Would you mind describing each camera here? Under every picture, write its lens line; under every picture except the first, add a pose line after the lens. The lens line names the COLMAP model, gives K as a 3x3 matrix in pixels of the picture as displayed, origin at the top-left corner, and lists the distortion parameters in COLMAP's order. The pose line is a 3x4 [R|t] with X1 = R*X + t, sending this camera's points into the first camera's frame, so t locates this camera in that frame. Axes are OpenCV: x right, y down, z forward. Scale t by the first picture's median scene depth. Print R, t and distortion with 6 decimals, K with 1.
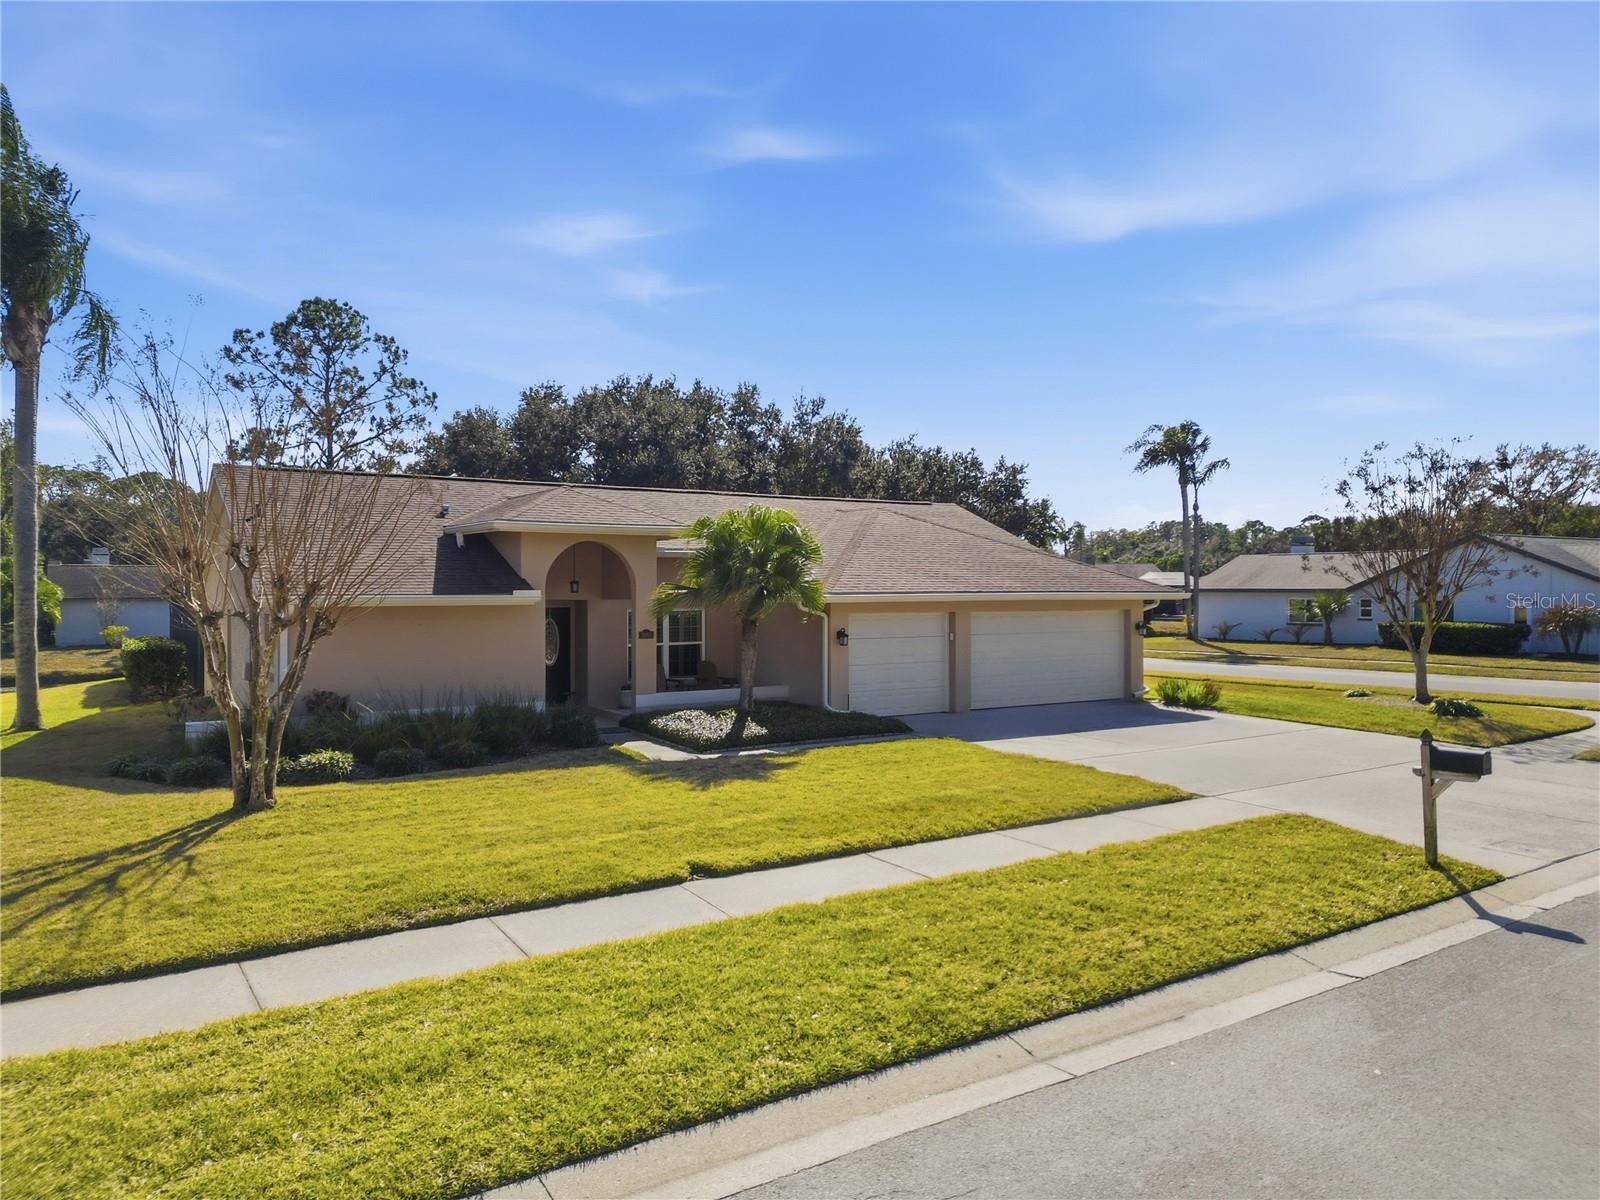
lens RADIAL K [[1117.9, 0, 800.0], [0, 1117.9, 600.0], [0, 0, 1]] dist [0.076339, -0.084468]
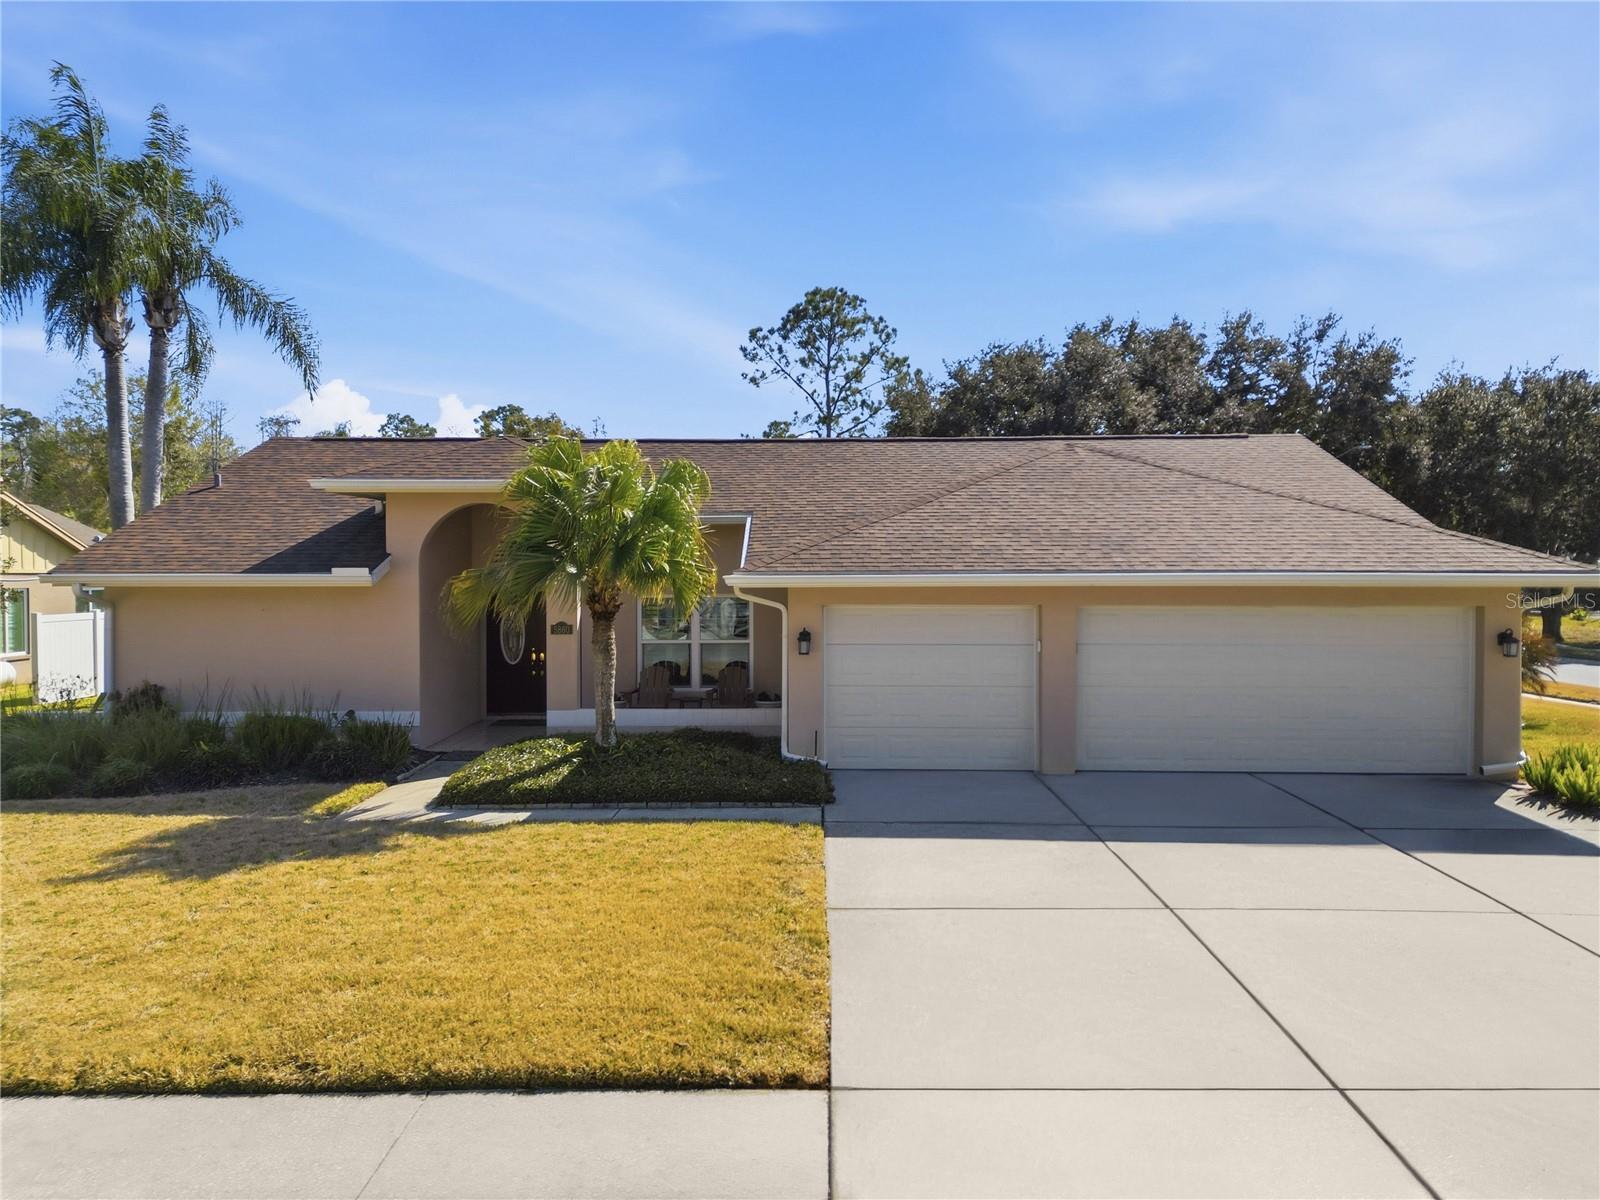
lens RADIAL K [[1117.9, 0, 800.0], [0, 1117.9, 600.0], [0, 0, 1]] dist [0.076339, -0.084468]
pose [[0.826644, 0.012142, -0.562594, 0.153004], [-0.005615, 0.999895, 0.013330, 0.000180], [0.562697, -0.007860, 0.826626, 0.180409]]
